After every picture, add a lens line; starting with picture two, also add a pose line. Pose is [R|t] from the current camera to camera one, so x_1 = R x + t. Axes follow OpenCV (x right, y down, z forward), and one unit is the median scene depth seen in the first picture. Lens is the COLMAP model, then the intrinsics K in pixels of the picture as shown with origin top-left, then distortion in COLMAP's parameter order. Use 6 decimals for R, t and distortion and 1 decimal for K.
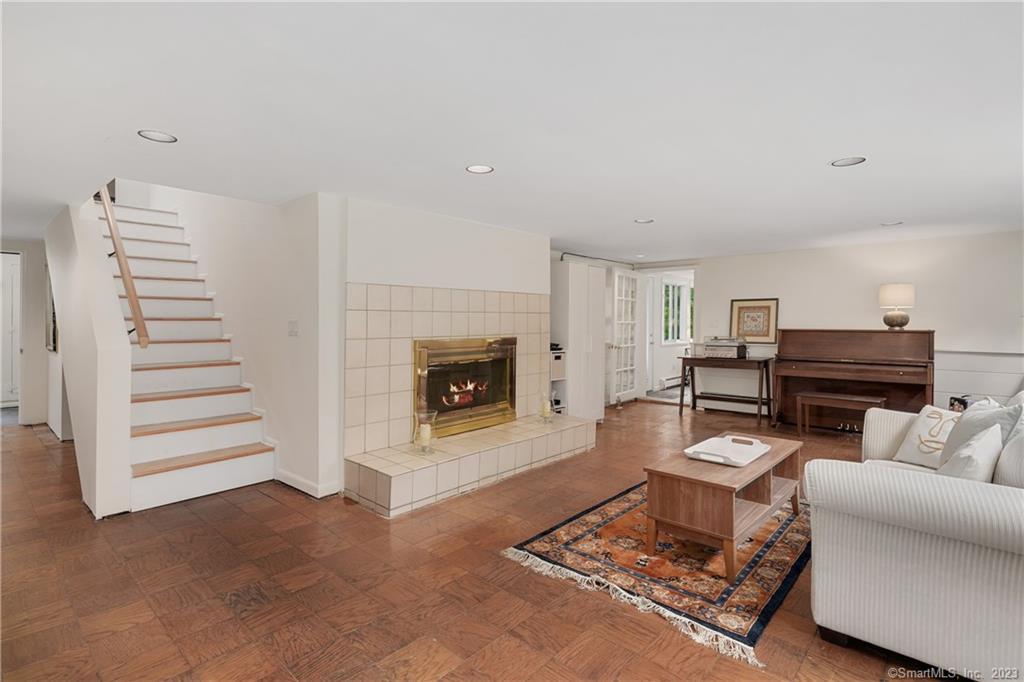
lens RADIAL K [[511.0, 0, 515.3], [0, 511.0, 325.1], [0, 0, 1]] dist [-0.002731, 0.000210]
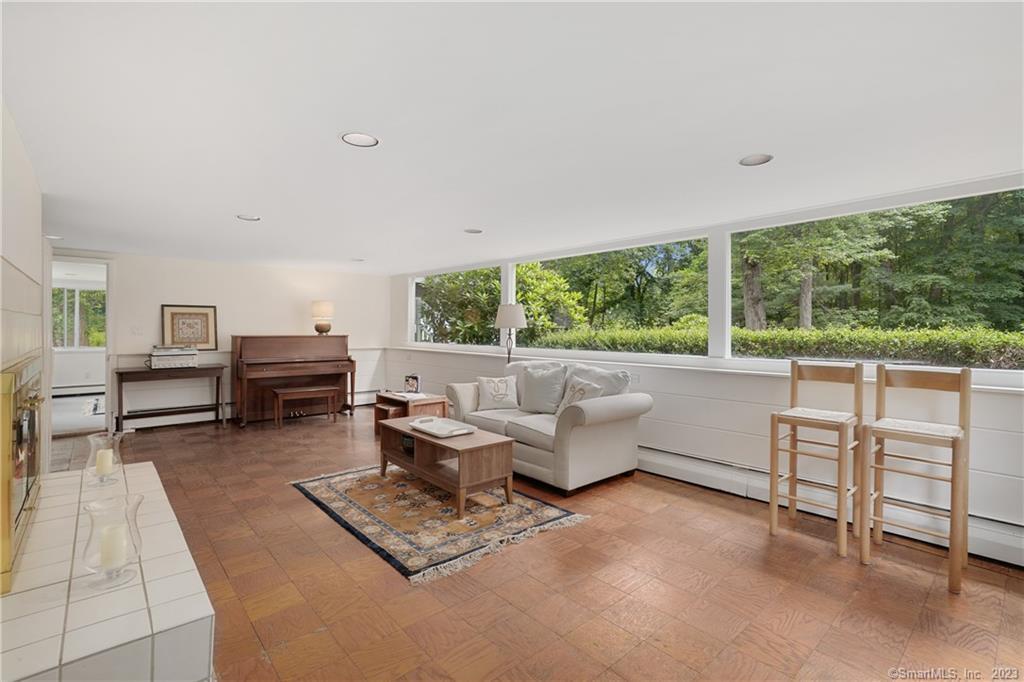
lens RADIAL K [[463.6, 0, 501.7], [0, 463.6, 337.8], [0, 0, 1]] dist [-0.027743, 0.000702]
pose [[0.115073, -0.017798, 0.993198, -0.545555], [0.001993, 0.999842, 0.017686, -0.005408], [-0.993355, -0.000056, 0.115090, 0.506968]]
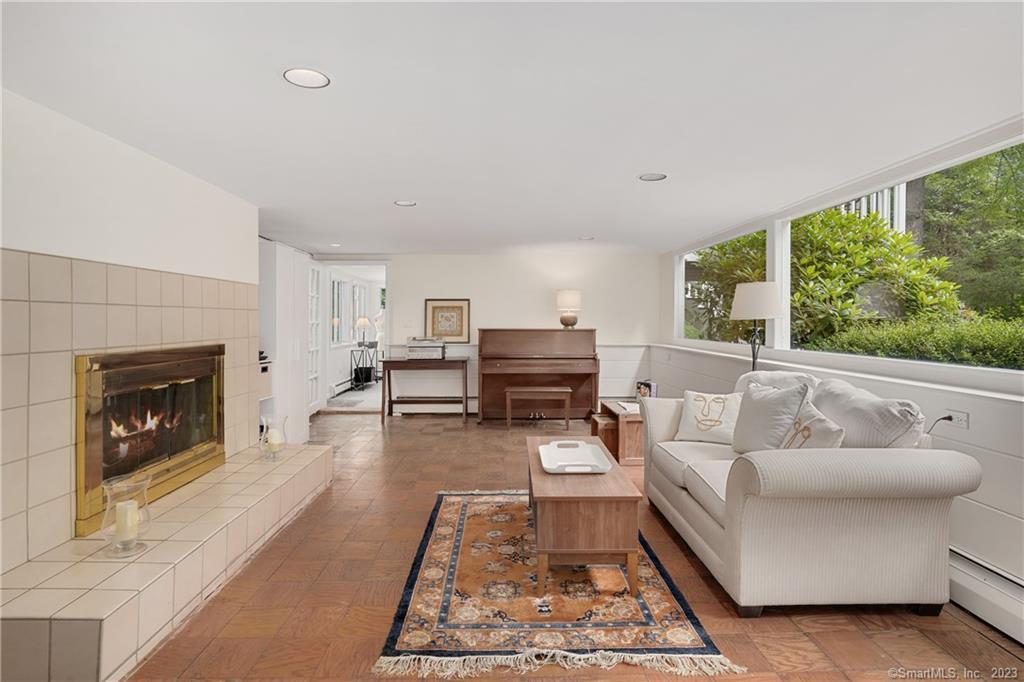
lens RADIAL K [[522.6, 0, 518.2], [0, 522.6, 329.2], [0, 0, 1]] dist [-0.033216, 0.006595]
pose [[0.723408, -0.009528, 0.690355, -0.233534], [0.003516, 0.999943, 0.010116, -0.002559], [-0.690412, -0.004890, 0.723400, 0.263622]]
